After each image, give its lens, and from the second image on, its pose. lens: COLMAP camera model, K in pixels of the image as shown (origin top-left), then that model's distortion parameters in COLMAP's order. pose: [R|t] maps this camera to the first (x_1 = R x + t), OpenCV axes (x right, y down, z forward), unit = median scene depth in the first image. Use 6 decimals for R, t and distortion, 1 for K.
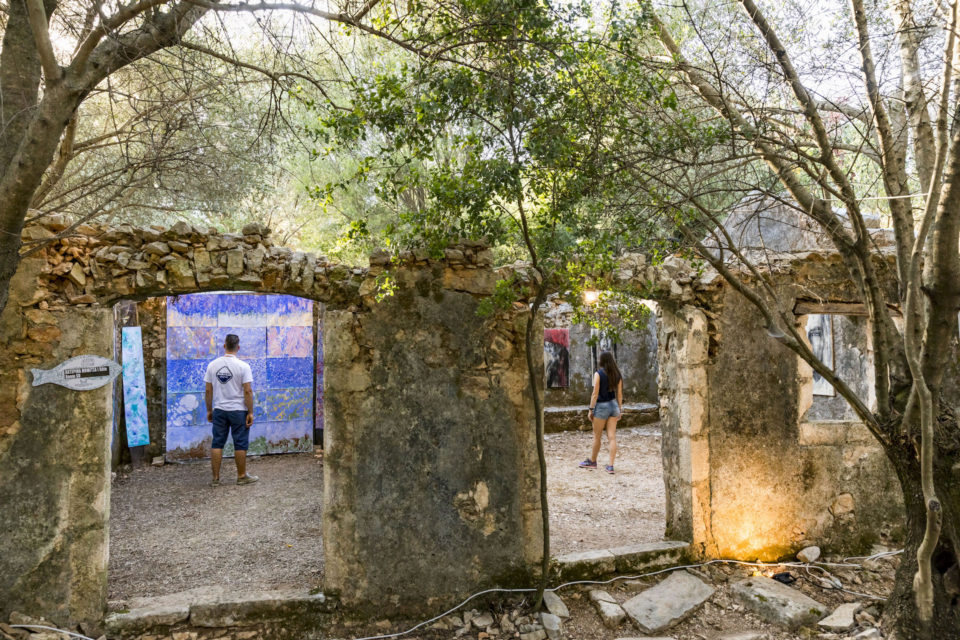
lens RADIAL K [[631.7, 0, 476.2], [0, 631.7, 323.3], [0, 0, 1]] dist [0.011370, -0.005585]
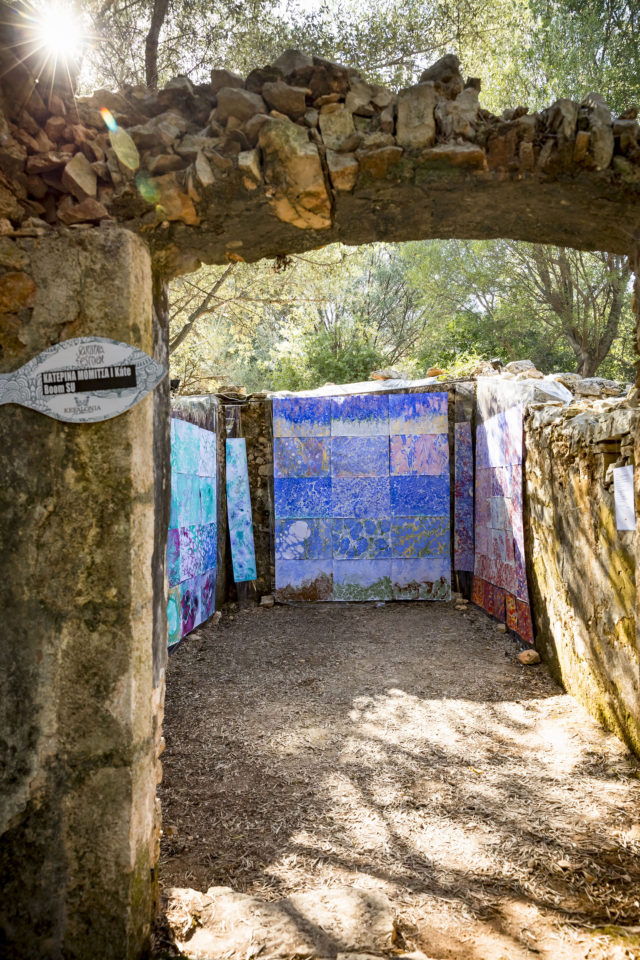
lens RADIAL K [[631.7, 0, 318.7], [0, 631.7, 483.2], [0, 0, 1]] dist [0.011370, -0.005585]
pose [[0.925977, -0.011361, -0.377408, -0.282837], [0.017112, 0.999783, 0.011889, 0.123463], [0.377191, -0.017467, 0.925971, 0.591389]]
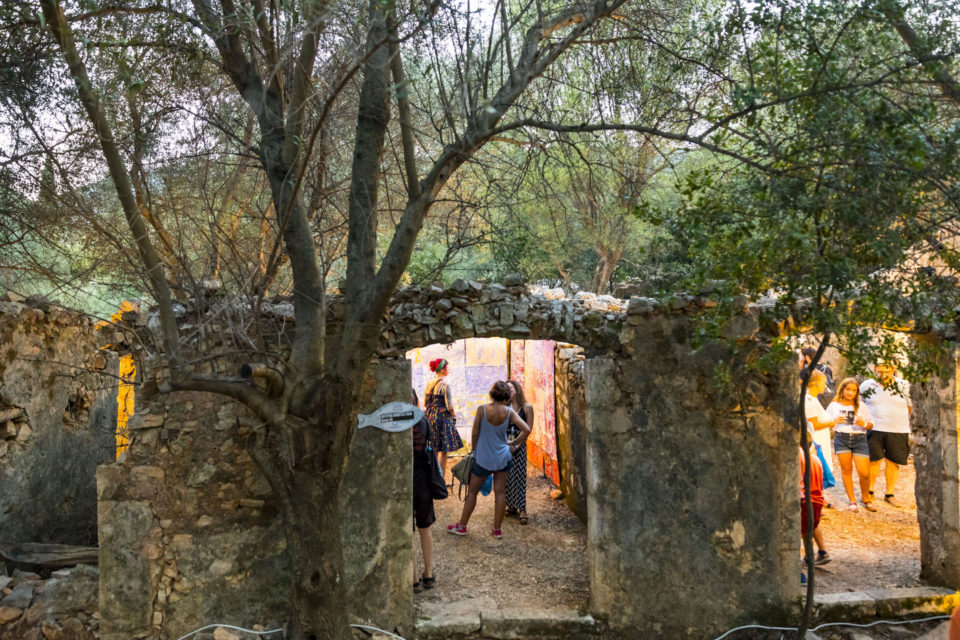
lens RADIAL K [[631.7, 0, 479.4], [0, 631.7, 323.3], [0, 0, 1]] dist [0.011370, -0.005585]
pose [[0.977323, -0.007267, -0.211629, -0.187954], [0.013140, 0.999566, 0.026358, -0.108182], [0.211345, -0.028541, 0.976995, -0.095756]]
